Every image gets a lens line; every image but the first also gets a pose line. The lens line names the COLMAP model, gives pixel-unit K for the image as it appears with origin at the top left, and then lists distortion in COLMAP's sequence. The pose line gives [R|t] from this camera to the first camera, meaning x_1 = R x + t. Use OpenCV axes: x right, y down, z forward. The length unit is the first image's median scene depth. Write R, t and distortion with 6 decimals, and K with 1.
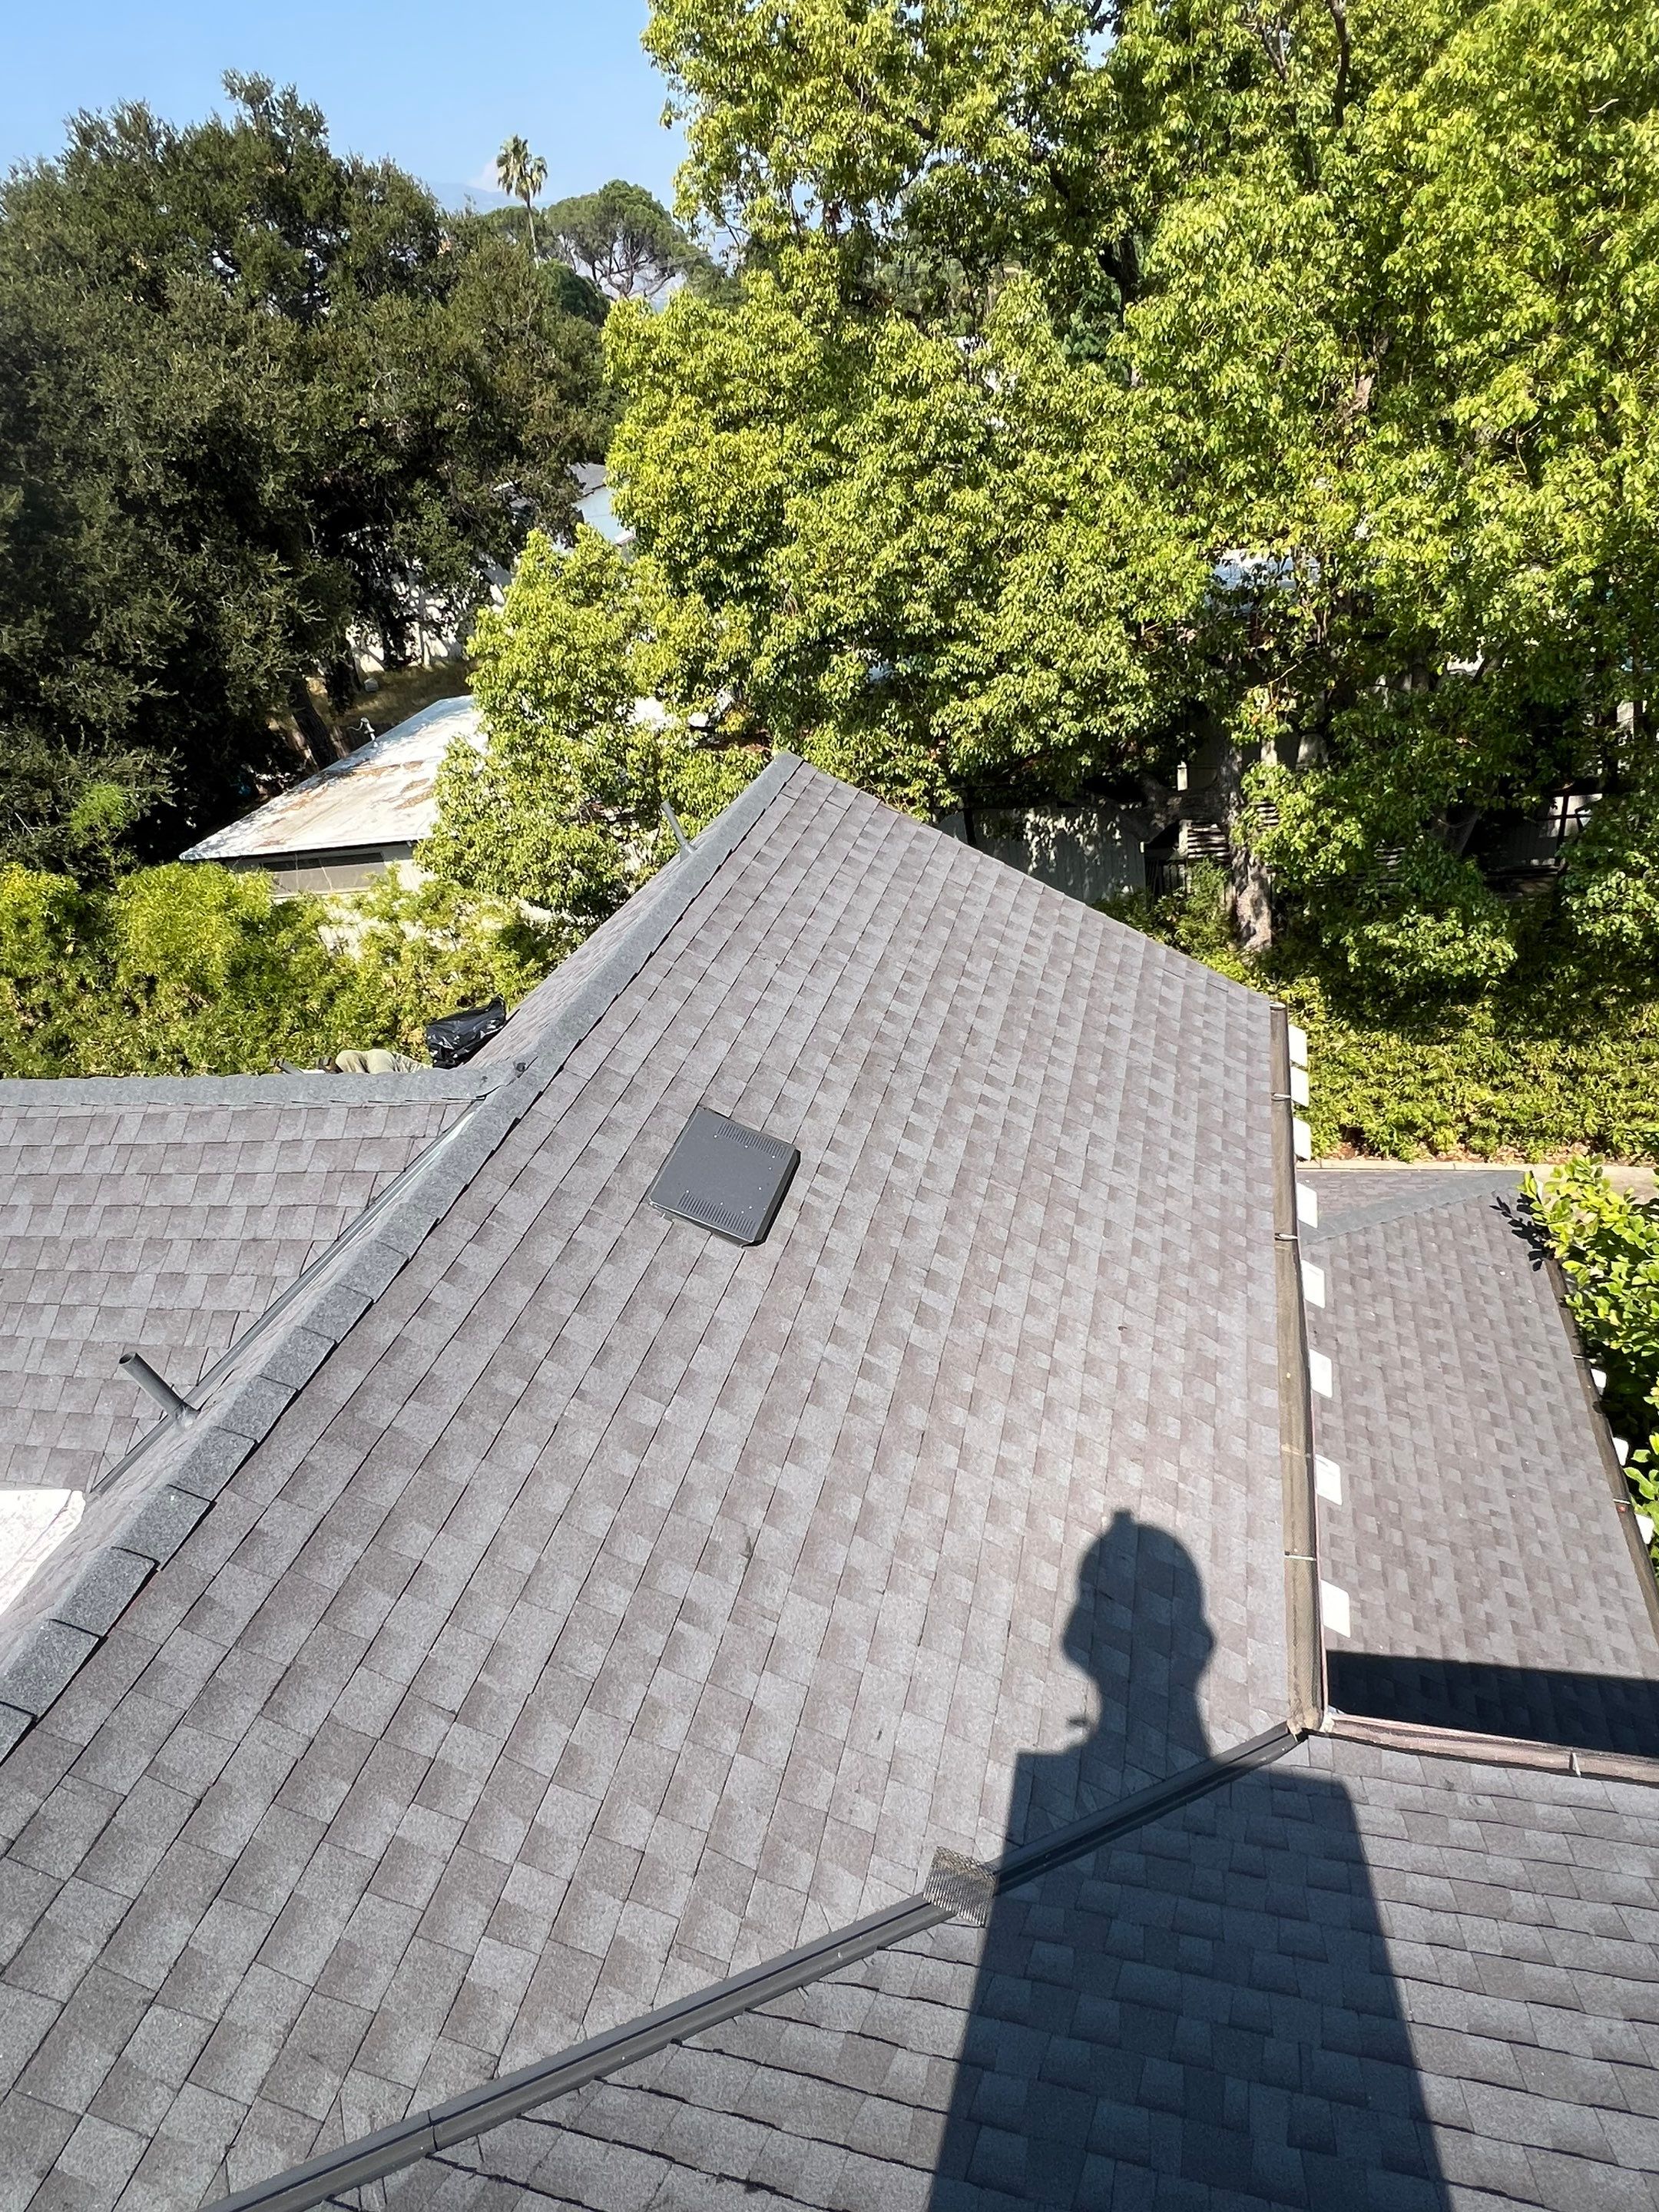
lens RADIAL K [[1197.1, 0, 829.5], [0, 1197.1, 1106.0], [0, 0, 1]] dist [0.000329, -0.000103]
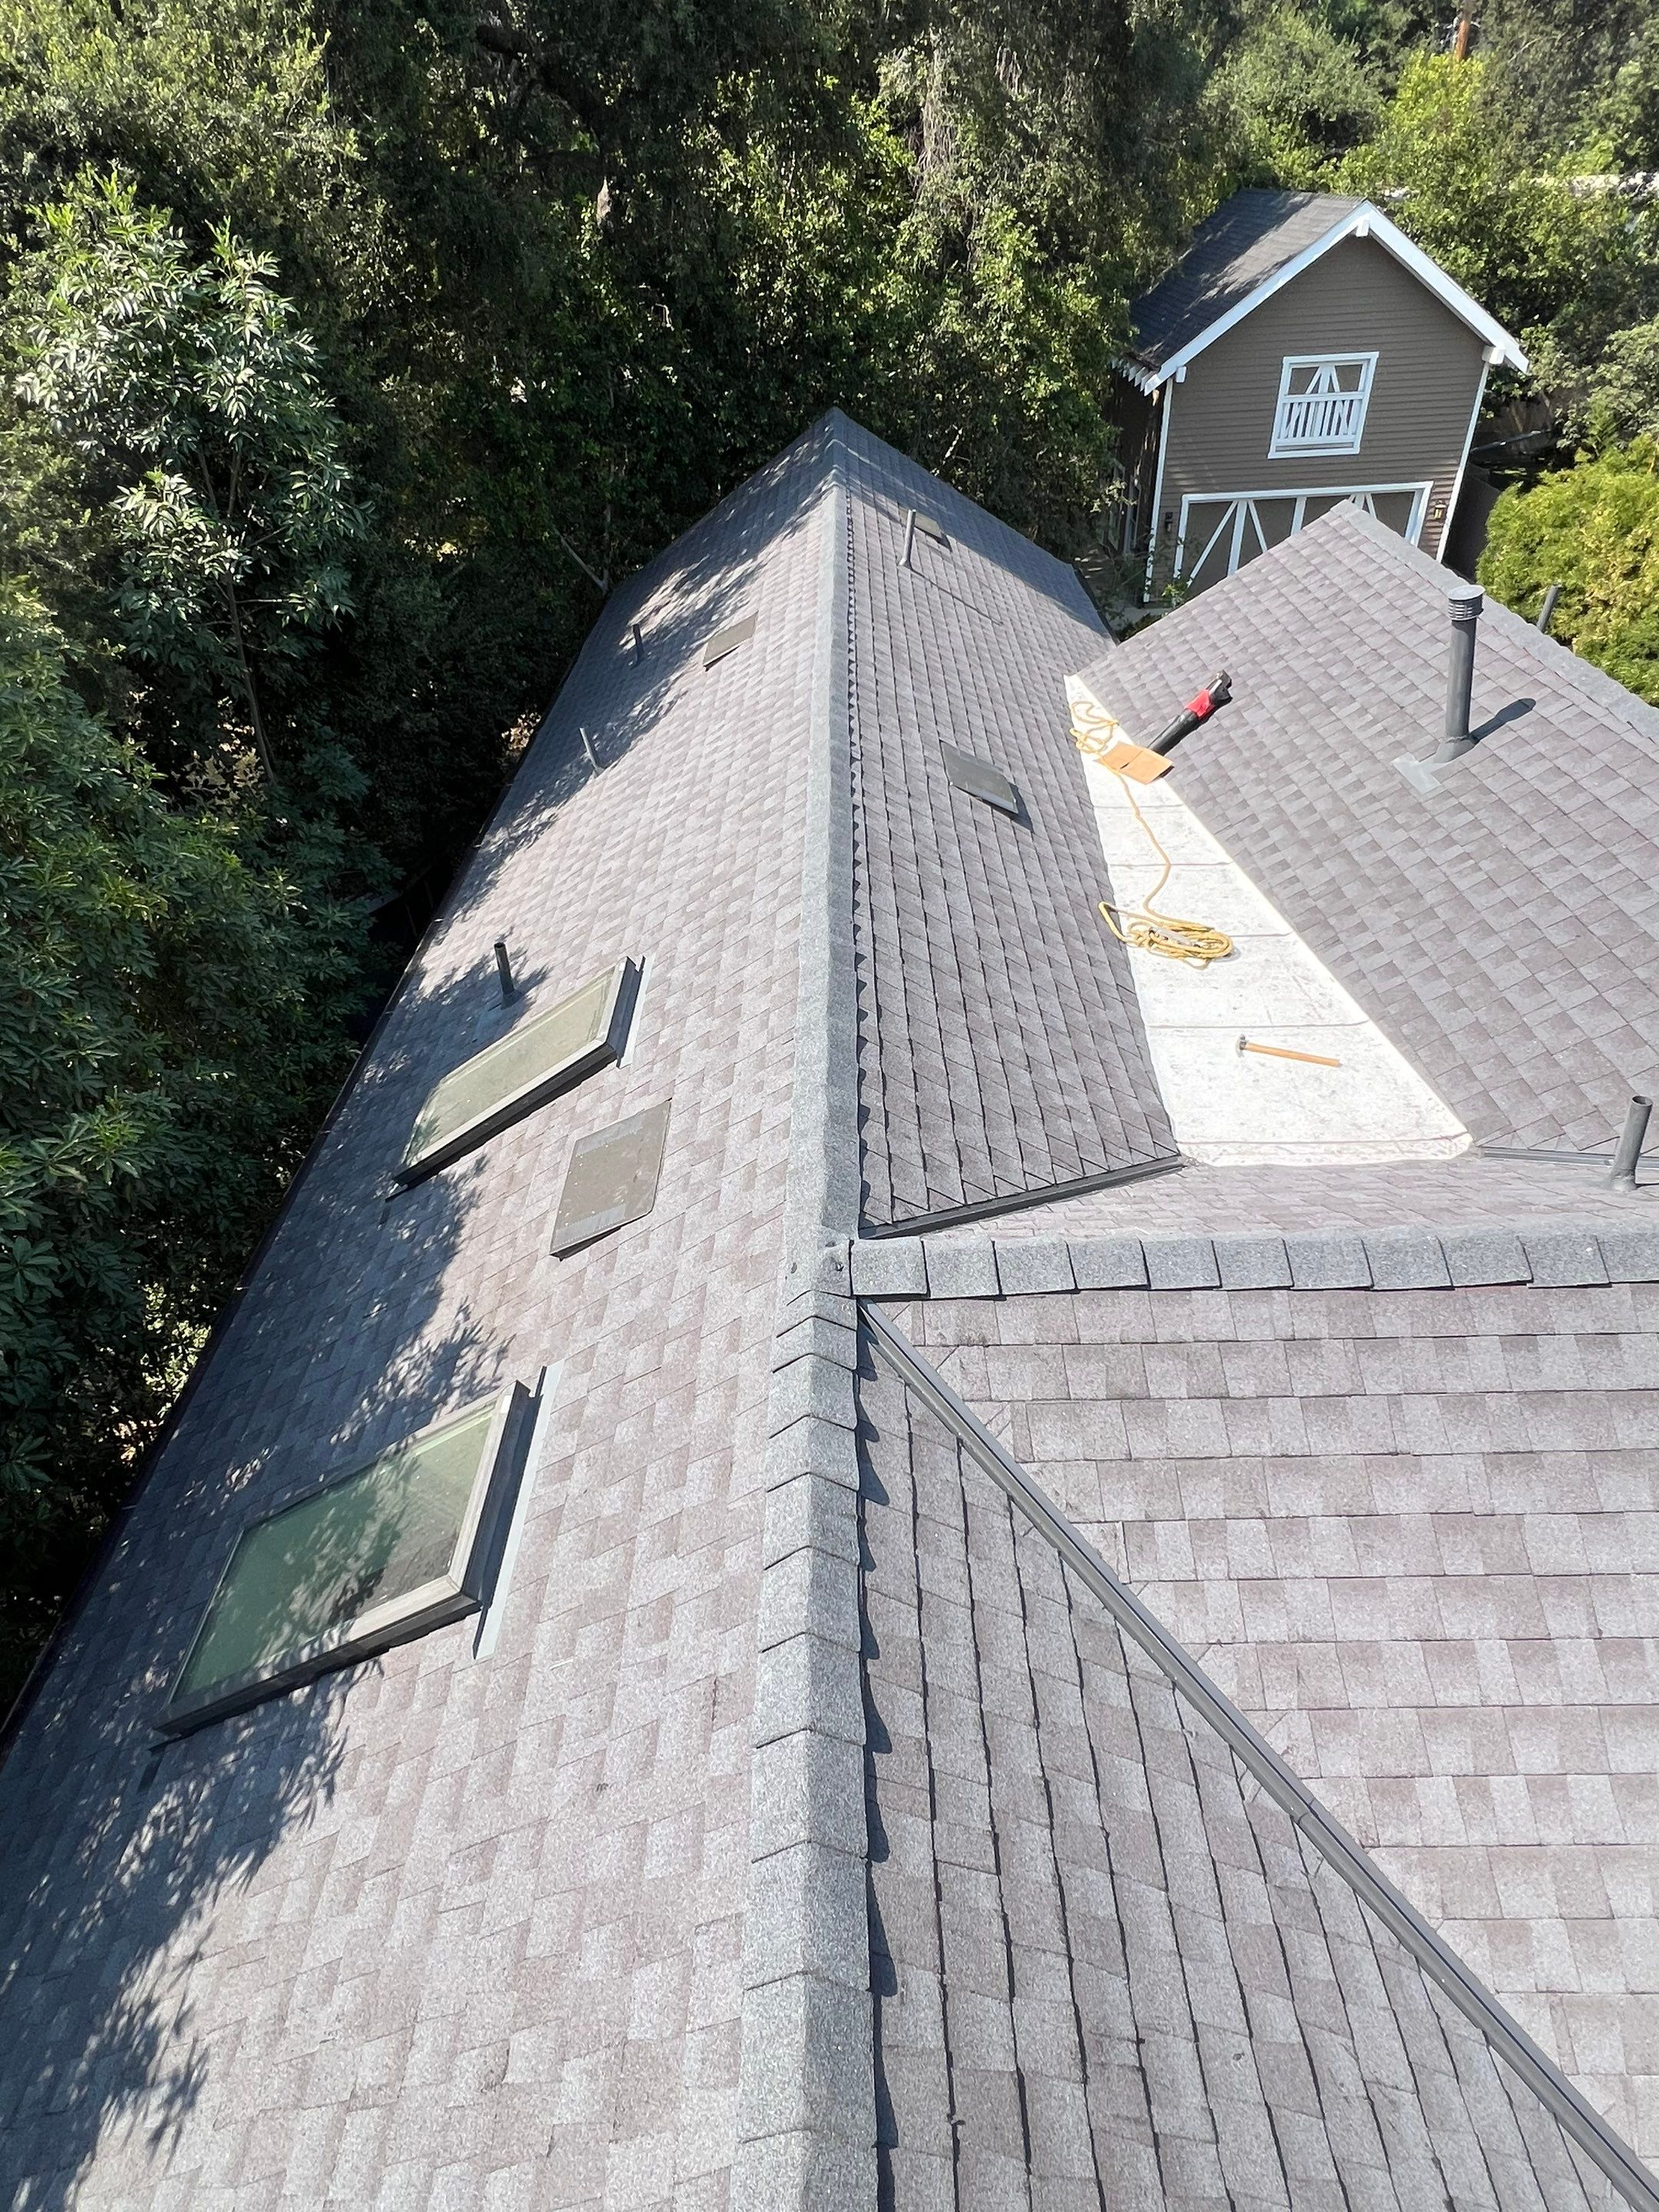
lens RADIAL K [[1197.1, 0, 829.5], [0, 1197.1, 1106.0], [0, 0, 1]] dist [0.000329, -0.000103]
pose [[0.281261, 0.731258, -0.621413, -0.212118], [-0.536298, 0.656771, 0.530129, 0.066874], [0.795787, 0.184158, 0.576896, -0.095362]]
